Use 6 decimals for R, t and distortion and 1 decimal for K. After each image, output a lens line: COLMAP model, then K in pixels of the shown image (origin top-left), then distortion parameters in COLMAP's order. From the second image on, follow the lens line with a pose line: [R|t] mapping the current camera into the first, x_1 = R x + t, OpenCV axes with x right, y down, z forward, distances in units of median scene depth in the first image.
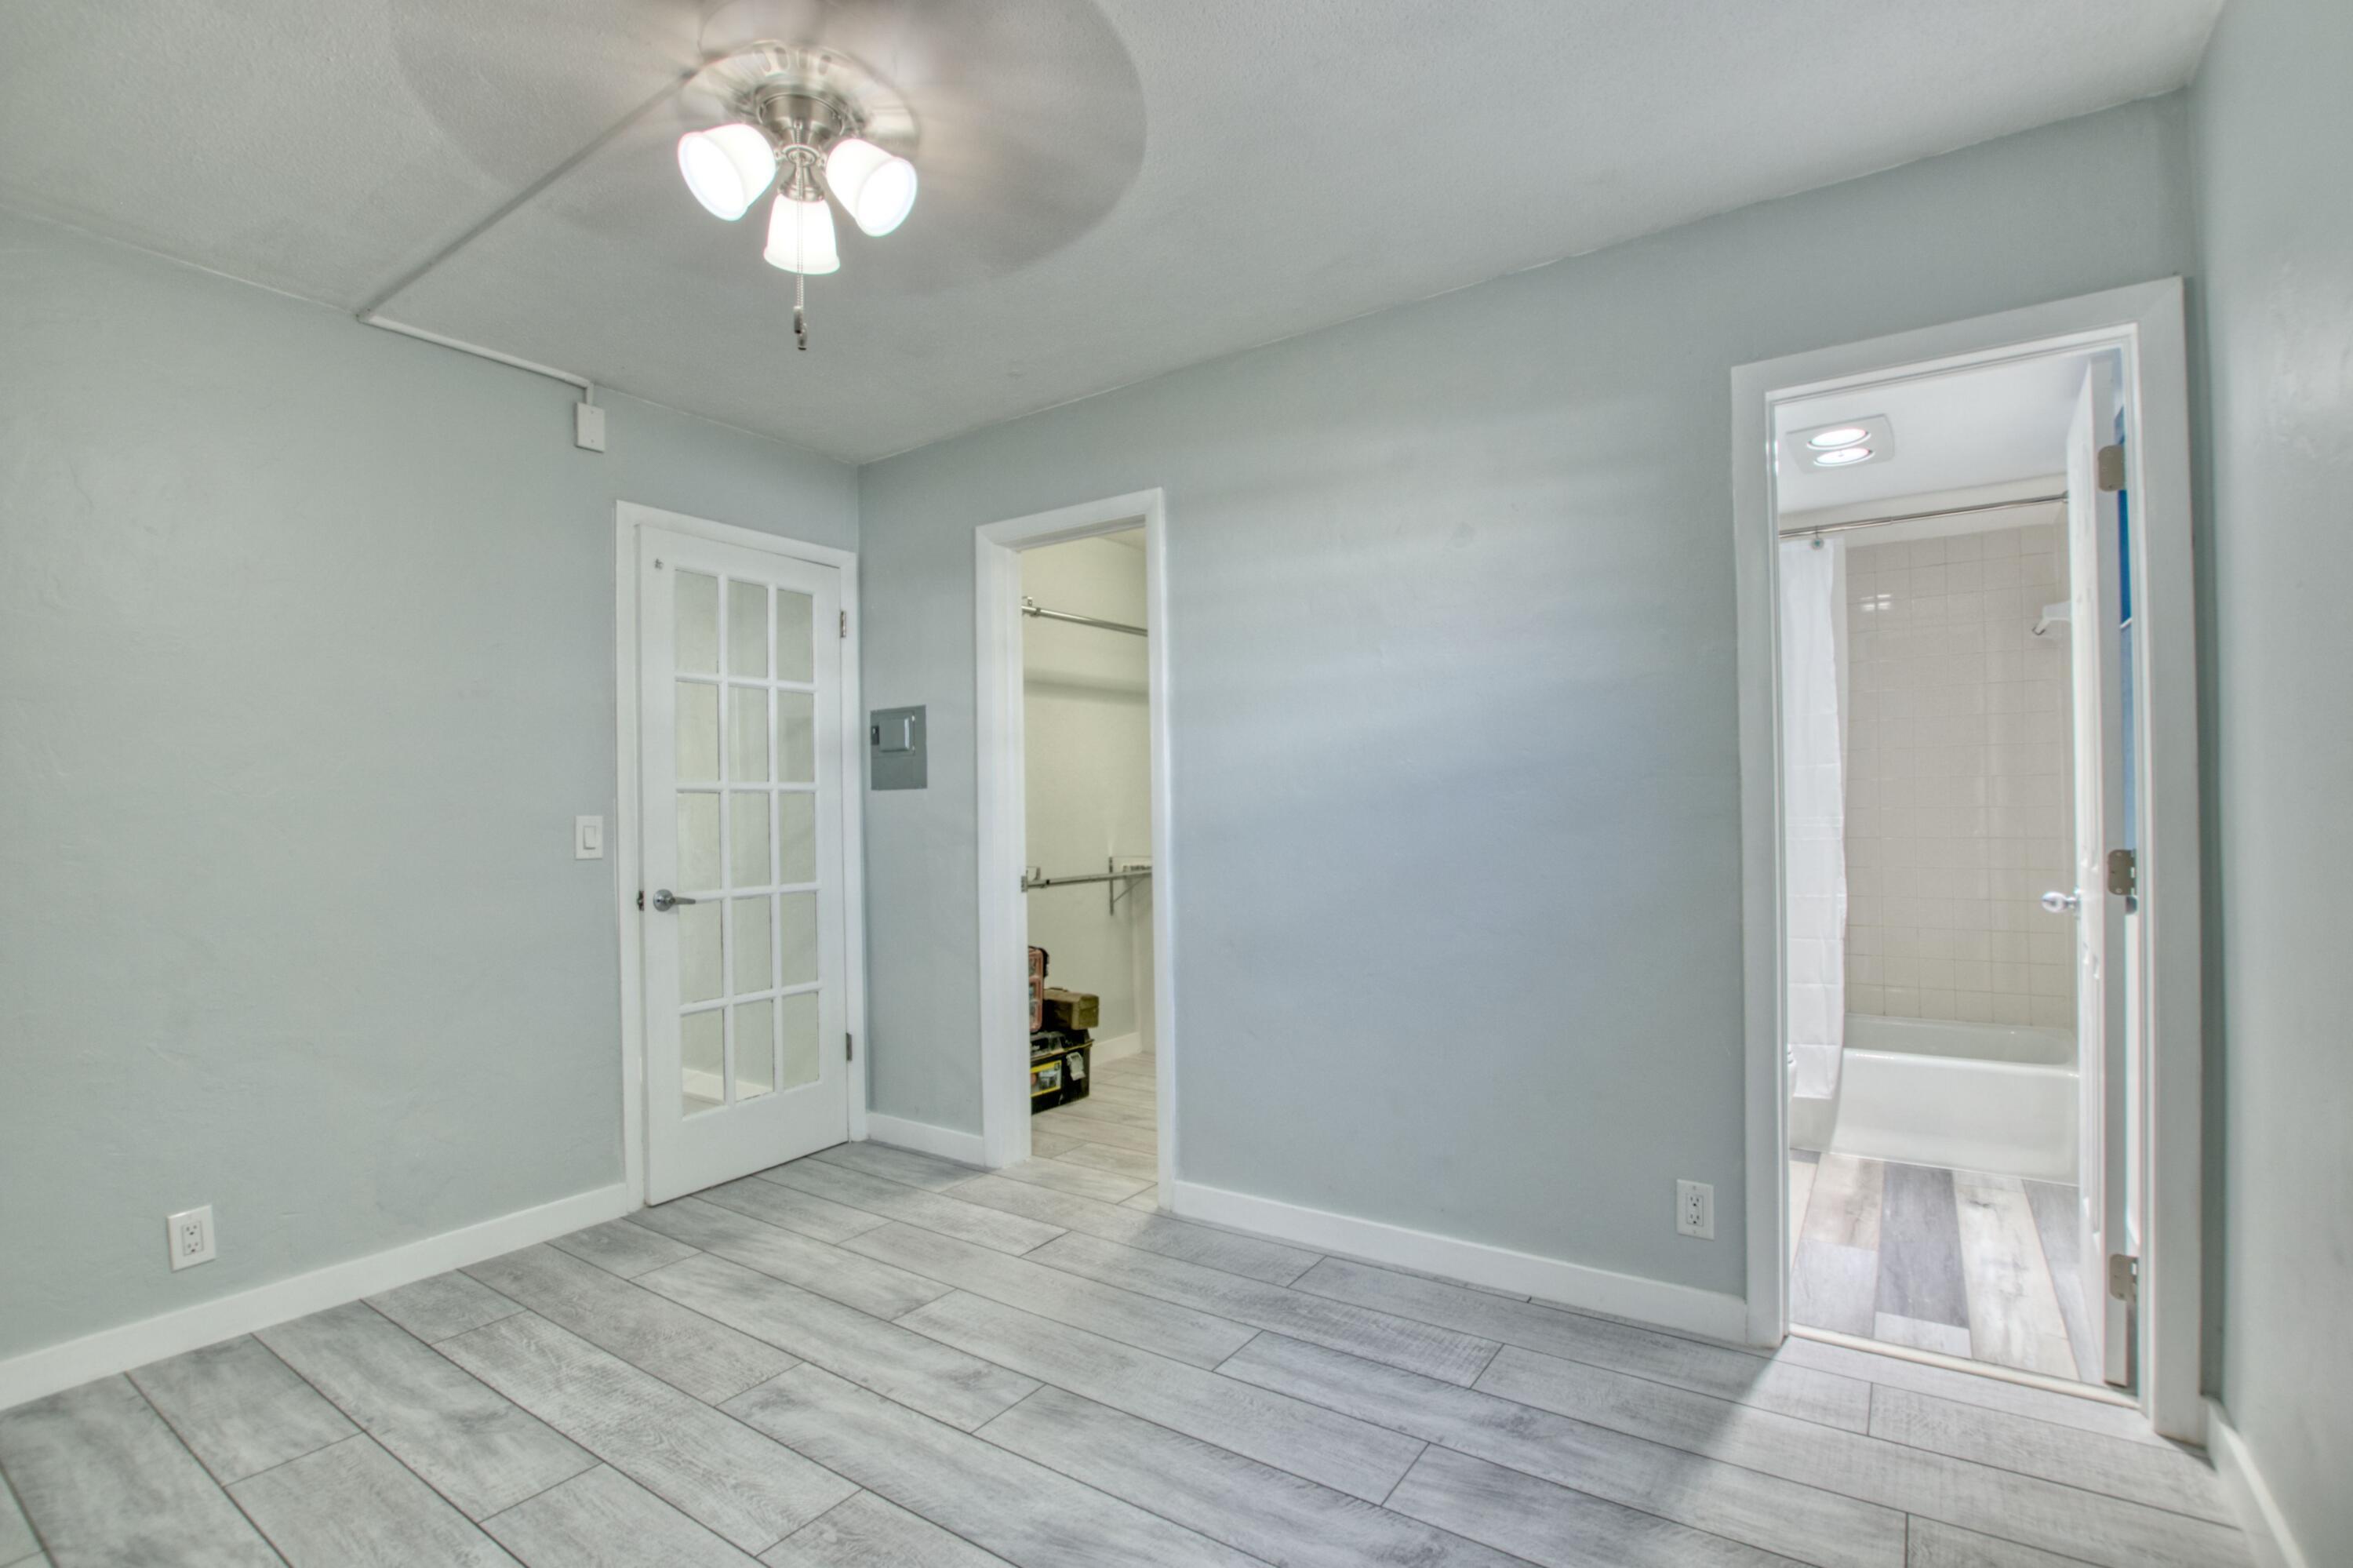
lens RADIAL K [[1093.6, 0, 1187.8], [0, 1093.6, 790.4], [0, 0, 1]] dist [-0.035233, 0.004159]
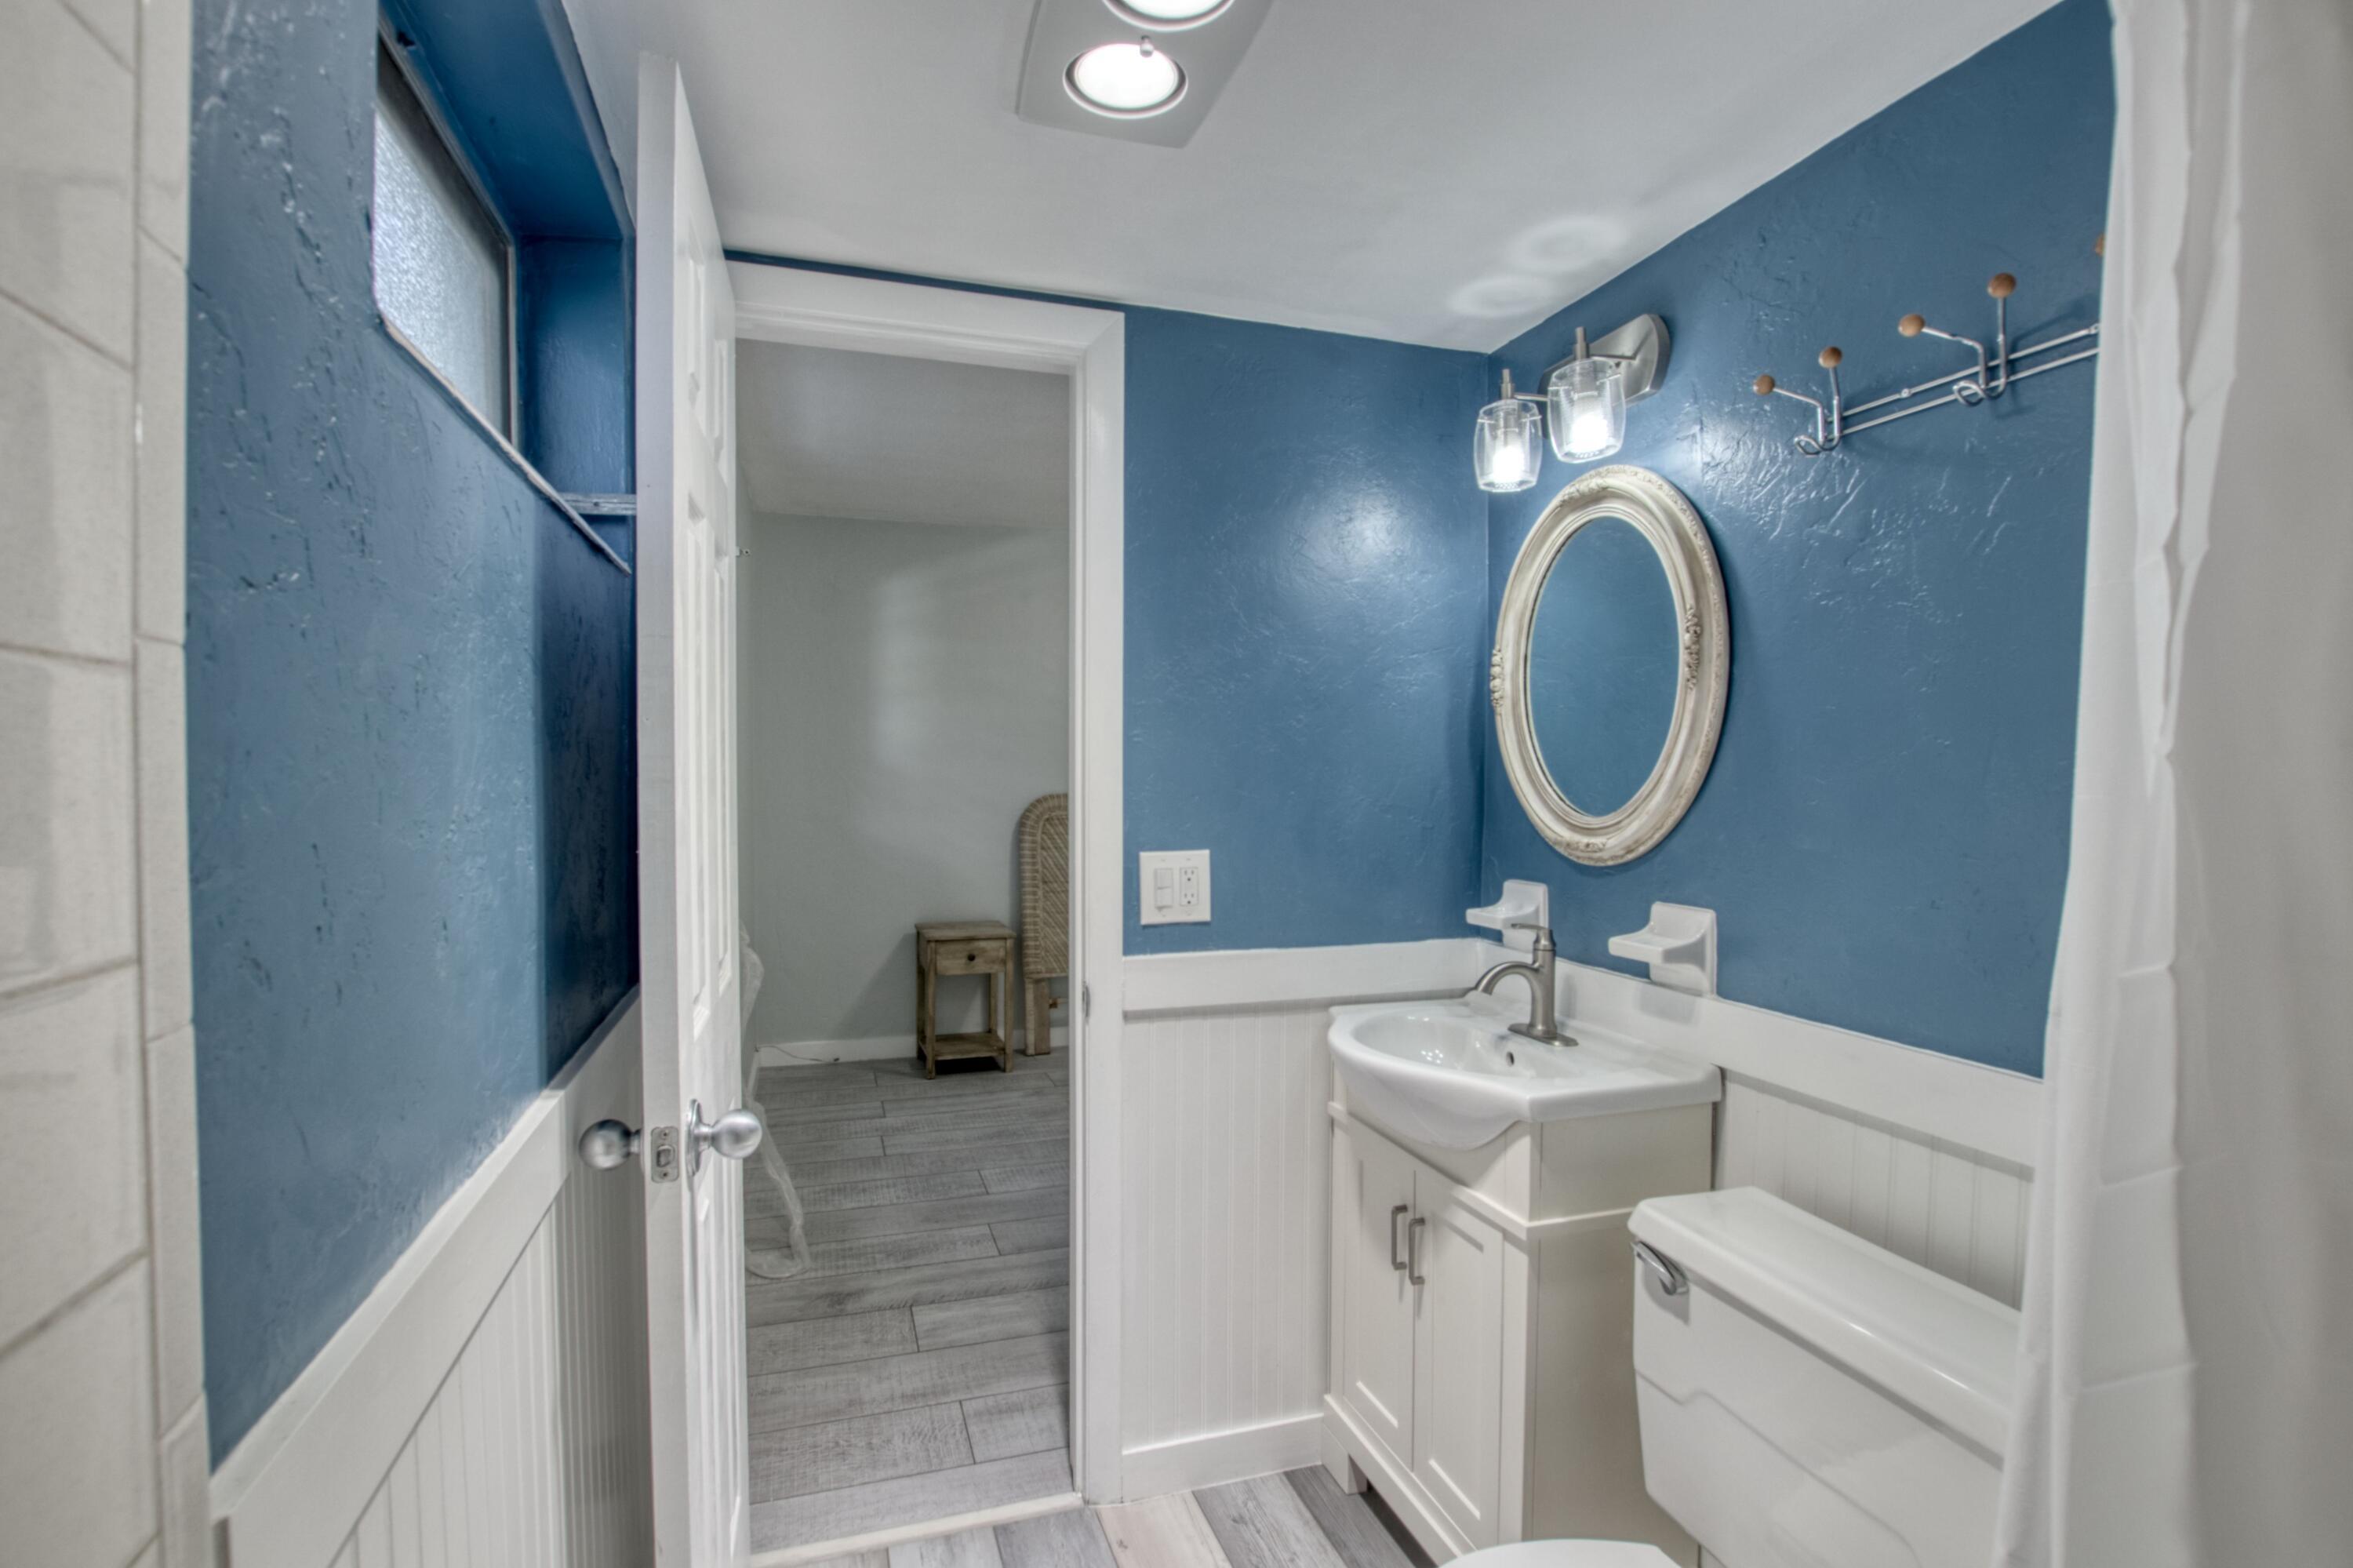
lens RADIAL K [[1093.6, 0, 1170.3], [0, 1093.6, 793.8], [0, 0, 1]] dist [-0.035233, 0.004159]
pose [[-0.613637, 0.030947, -0.788981, 1.404936], [0.018325, 0.999521, 0.024953, -0.069046], [0.789376, 0.000854, -0.613910, 1.905388]]
